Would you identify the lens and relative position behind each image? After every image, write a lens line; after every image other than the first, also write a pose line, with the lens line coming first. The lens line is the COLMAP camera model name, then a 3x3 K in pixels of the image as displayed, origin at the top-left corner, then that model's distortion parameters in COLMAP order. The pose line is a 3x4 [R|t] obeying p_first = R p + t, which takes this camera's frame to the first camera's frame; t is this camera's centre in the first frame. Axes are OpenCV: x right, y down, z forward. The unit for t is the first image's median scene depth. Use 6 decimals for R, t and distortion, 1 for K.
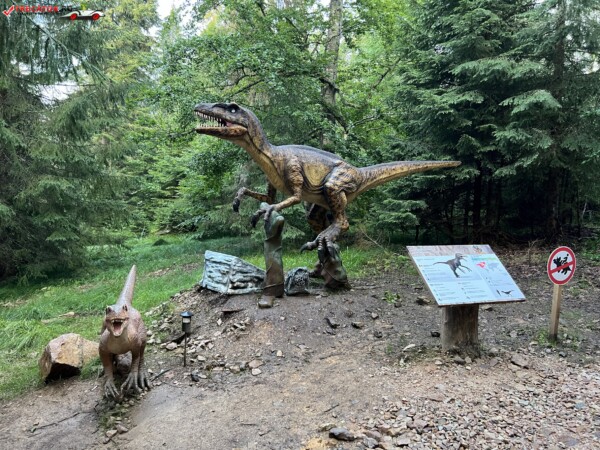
lens RADIAL K [[464.8, 0, 300.0], [0, 464.8, 225.0], [0, 0, 1]] dist [0.002917, -0.000093]
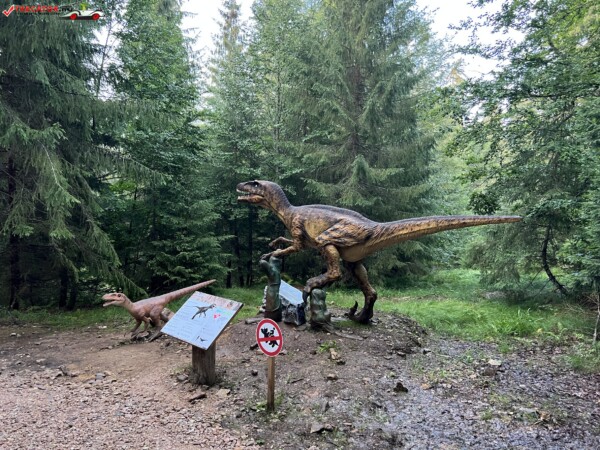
lens RADIAL K [[464.8, 0, 300.0], [0, 464.8, 225.0], [0, 0, 1]] dist [0.002917, -0.000093]
pose [[0.429394, 0.043093, -0.902088, 1.251060], [-0.074472, 0.997149, 0.012185, -0.148684], [0.900041, 0.061948, 0.431379, 0.493909]]
